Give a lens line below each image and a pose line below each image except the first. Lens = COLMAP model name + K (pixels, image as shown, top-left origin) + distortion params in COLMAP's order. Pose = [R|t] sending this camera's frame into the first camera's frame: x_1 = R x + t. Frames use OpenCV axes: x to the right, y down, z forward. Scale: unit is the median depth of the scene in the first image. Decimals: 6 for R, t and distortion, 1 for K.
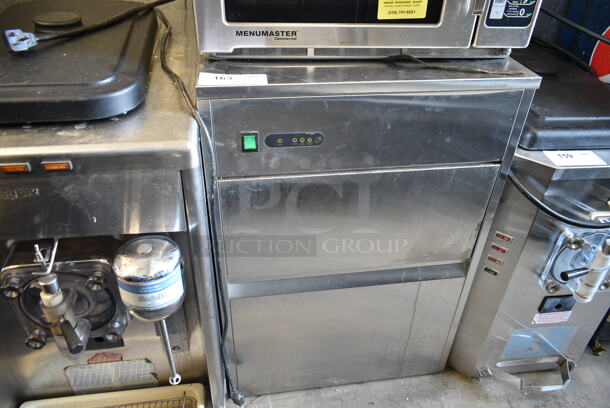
lens RADIAL K [[466.7, 0, 305.0], [0, 466.7, 204.0], [0, 0, 1]] dist [0.000151, 0.000238]
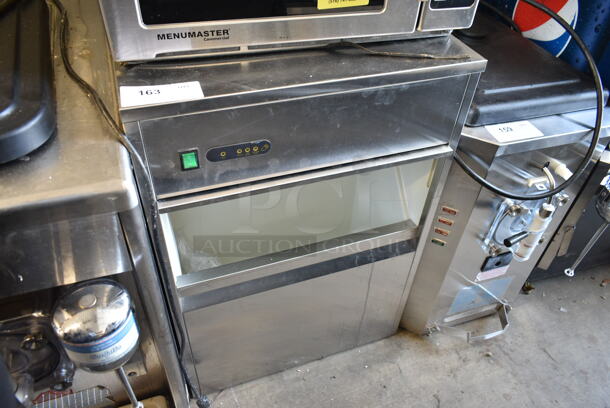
lens RADIAL K [[466.7, 0, 305.0], [0, 466.7, 204.0], [0, 0, 1]] dist [0.000151, 0.000238]
pose [[0.980137, -0.121158, 0.157010, -0.050256], [0.099359, 0.985160, 0.139956, -0.146314], [-0.171636, -0.121576, 0.977630, 0.079551]]
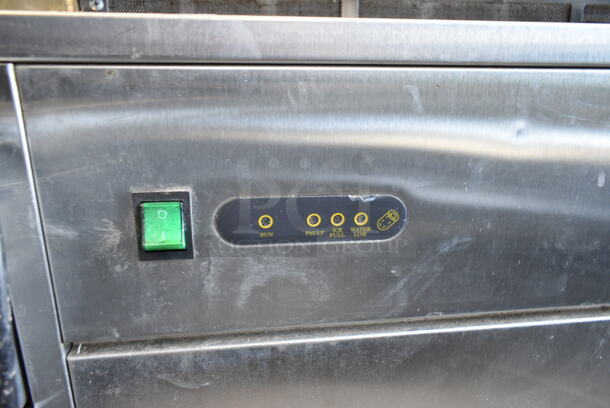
lens RADIAL K [[466.7, 0, 305.0], [0, 466.7, 204.0], [0, 0, 1]] dist [0.000151, 0.000238]
pose [[0.999564, -0.015227, -0.025297, -0.019120], [0.006900, 0.953495, -0.301330, -0.052200], [0.028709, 0.301024, 0.953184, 0.683403]]
